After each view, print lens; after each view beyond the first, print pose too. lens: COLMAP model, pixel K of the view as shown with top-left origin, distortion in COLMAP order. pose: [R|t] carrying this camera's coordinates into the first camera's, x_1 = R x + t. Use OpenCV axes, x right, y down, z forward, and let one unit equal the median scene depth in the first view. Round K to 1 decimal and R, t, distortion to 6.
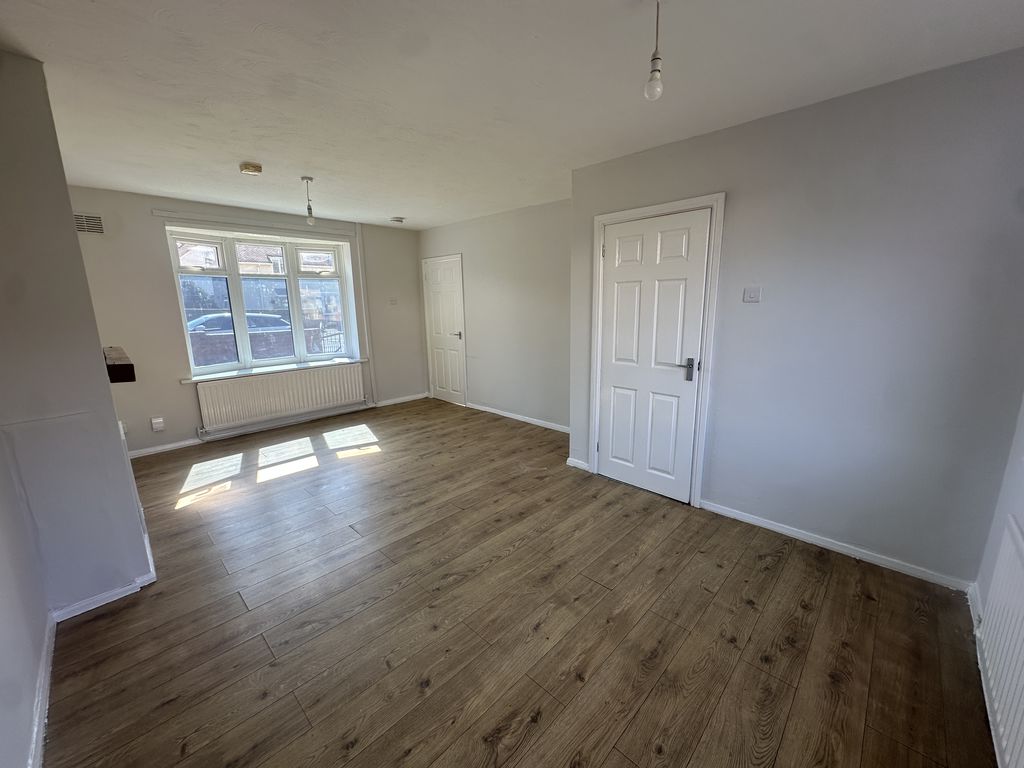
lens RADIAL K [[409.5, 0, 510.8], [0, 409.5, 382.1], [0, 0, 1]] dist [0.000135, -0.000005]
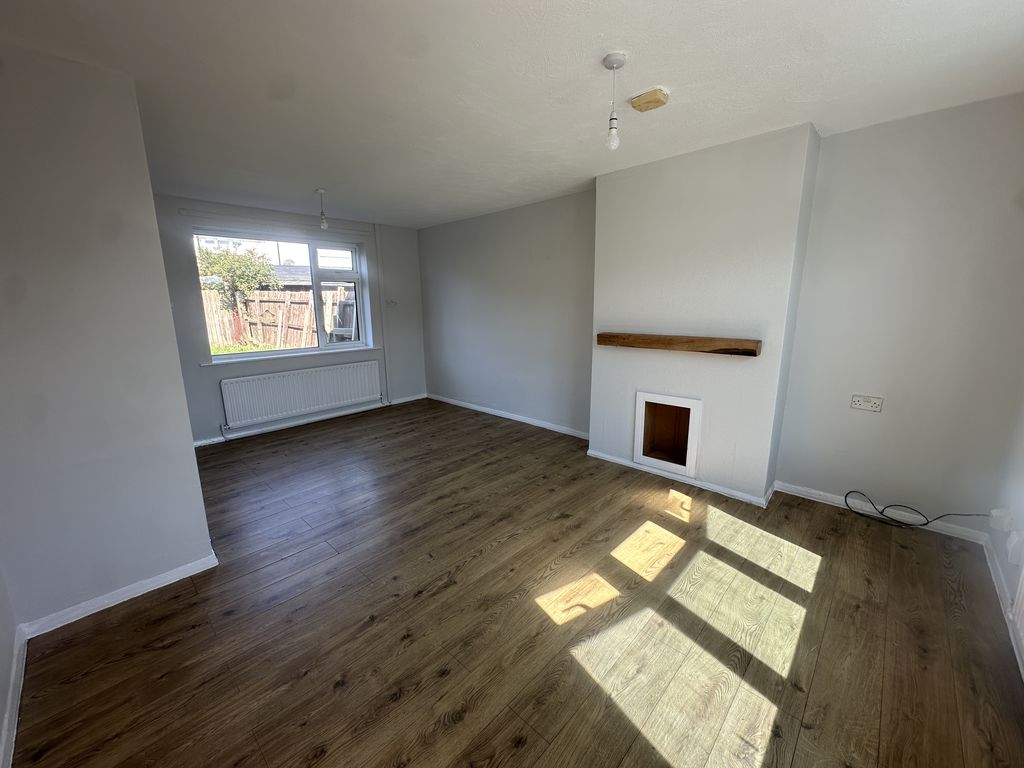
lens RADIAL K [[409.5, 0, 510.8], [0, 409.5, 382.1], [0, 0, 1]] dist [0.000135, -0.000005]
pose [[-0.999640, 0.026467, -0.004332, -0.302525], [0.022771, 0.922954, 0.384237, -0.276070], [0.014167, 0.384000, -0.923224, 1.405811]]
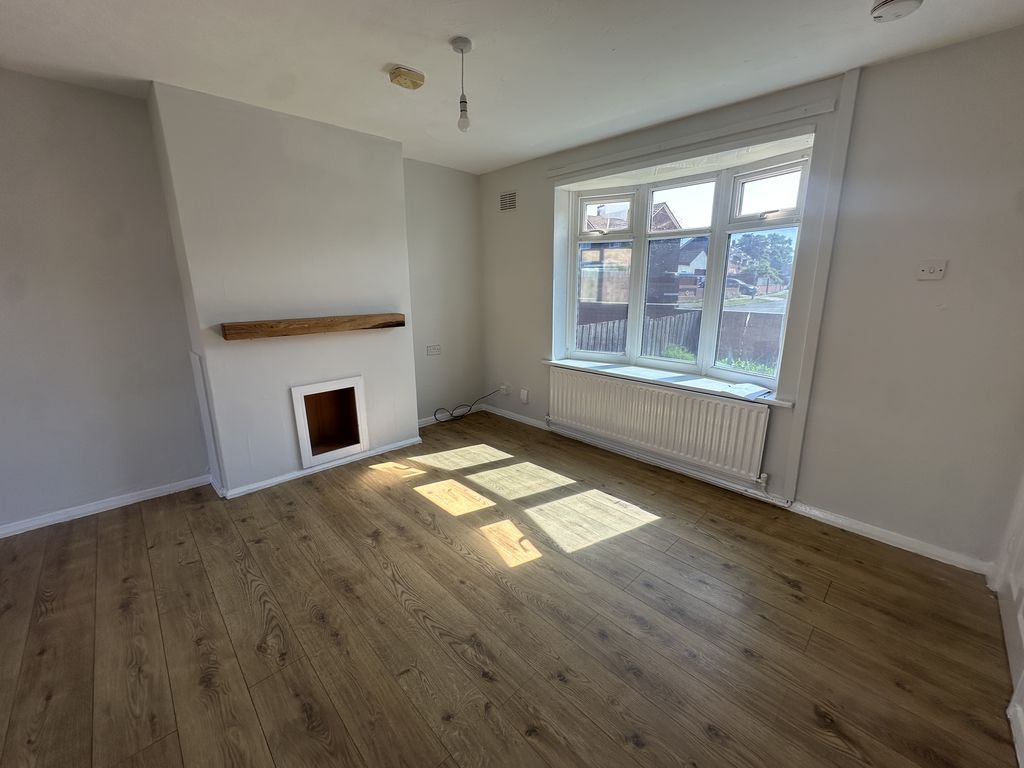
lens RADIAL K [[409.5, 0, 510.8], [0, 409.5, 382.1], [0, 0, 1]] dist [0.000135, -0.000005]
pose [[-0.033613, 0.247727, -0.968247, 0.124709], [-0.194775, 0.948595, 0.249460, -0.185892], [0.980272, 0.196976, 0.016366, 0.981332]]
